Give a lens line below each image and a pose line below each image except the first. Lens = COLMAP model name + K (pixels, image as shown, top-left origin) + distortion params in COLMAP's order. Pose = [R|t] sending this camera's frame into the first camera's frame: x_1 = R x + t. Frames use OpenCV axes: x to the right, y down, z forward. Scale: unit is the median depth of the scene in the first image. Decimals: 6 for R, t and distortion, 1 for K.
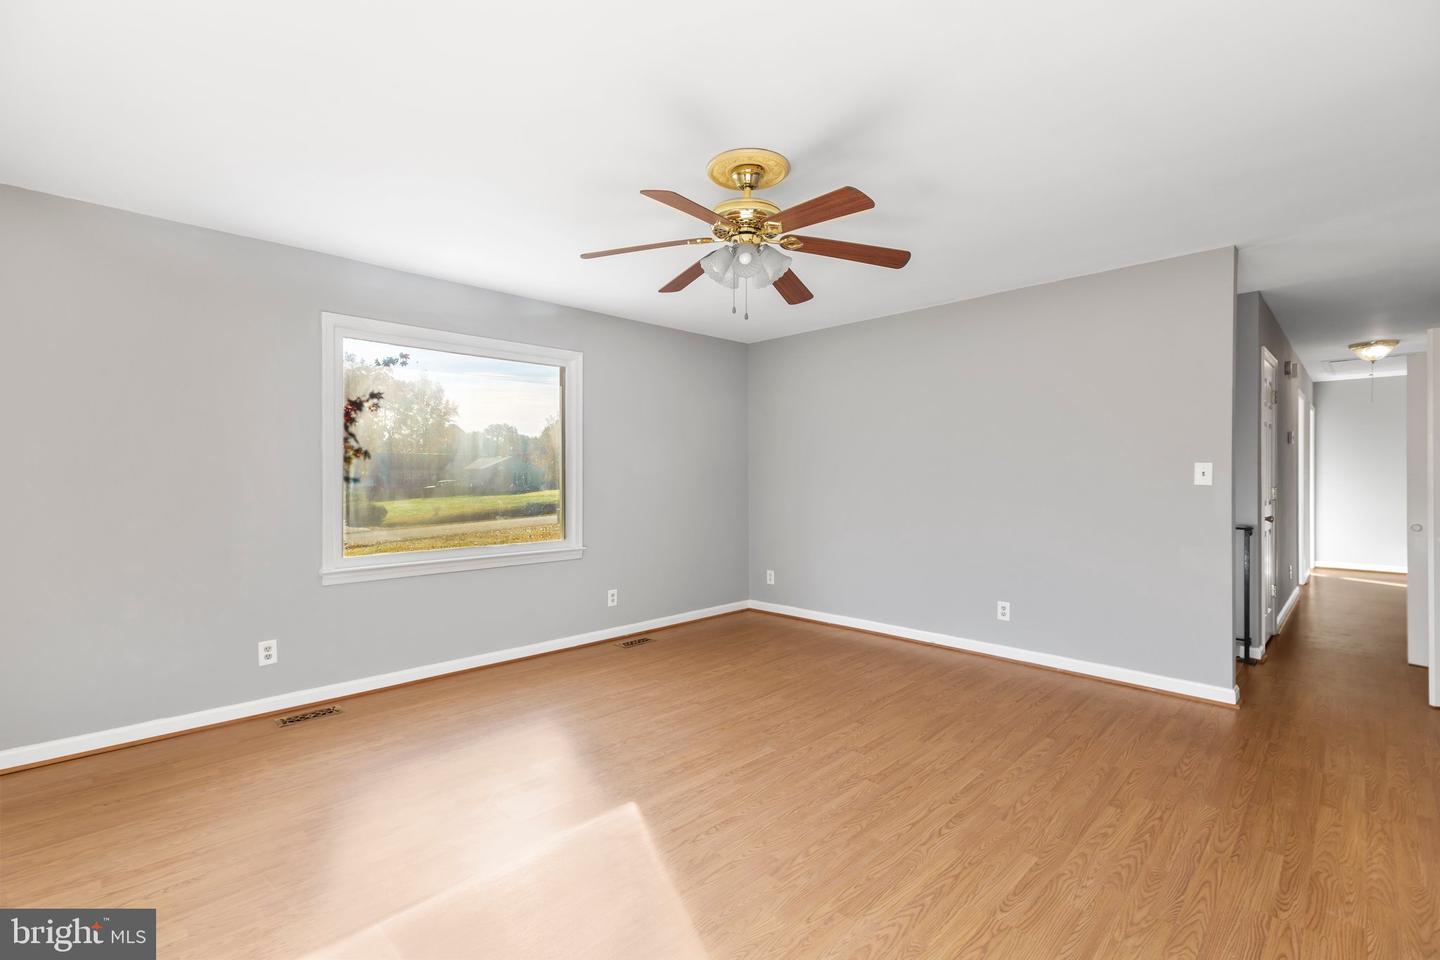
lens RADIAL K [[638.9, 0, 715.7], [0, 638.9, 480.4], [0, 0, 1]] dist [0.002563, -0.000564]
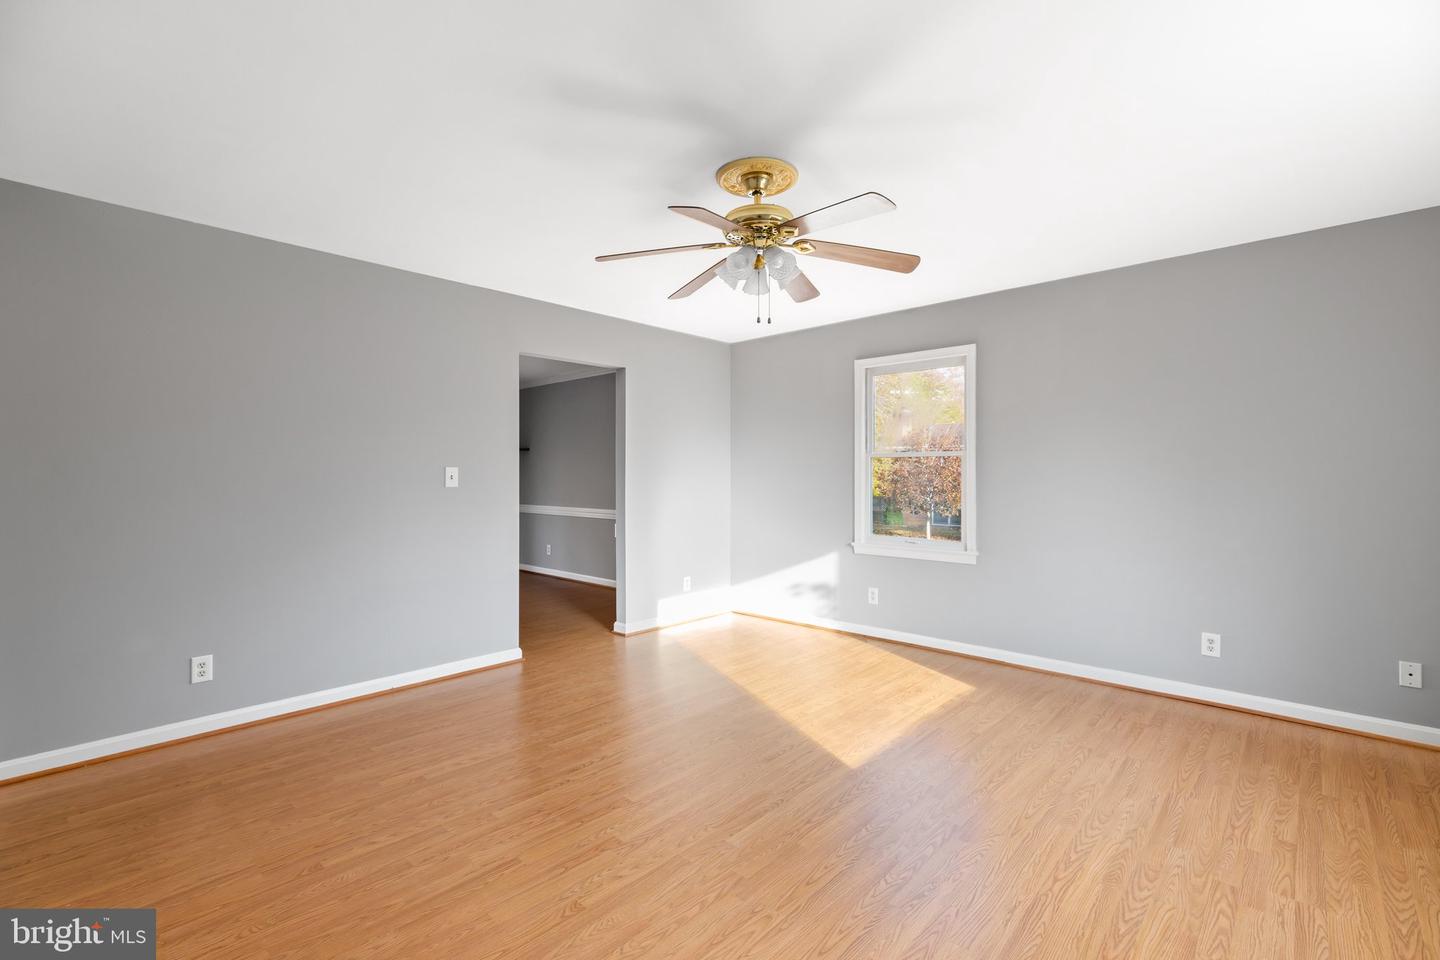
lens RADIAL K [[638.9, 0, 718.9], [0, 638.9, 469.2], [0, 0, 1]] dist [0.002563, -0.000564]
pose [[-0.999064, 0.000231, -0.043246, 0.134989], [-0.000063, 0.999977, 0.006808, -0.023218], [0.043247, 0.006804, -0.999041, 1.740592]]
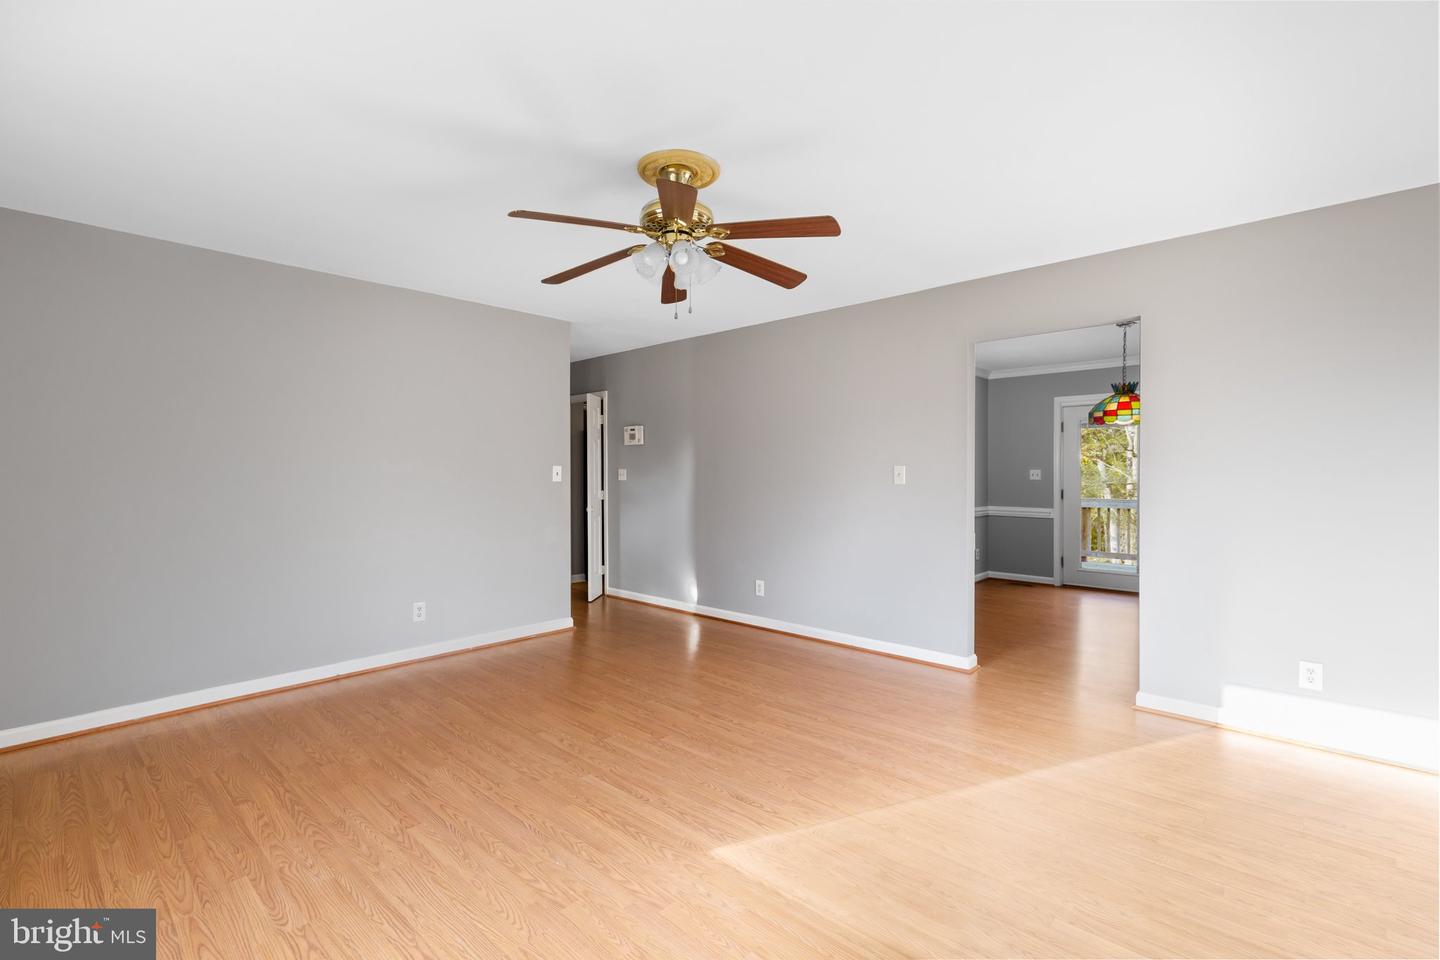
lens RADIAL K [[638.9, 0, 711.7], [0, 638.9, 479.6], [0, 0, 1]] dist [0.002563, -0.000564]
pose [[-0.038566, -0.011143, 0.999194, -0.819512], [0.015142, 0.999816, 0.011734, -0.010246], [-0.999141, 0.015582, -0.038390, 0.847448]]
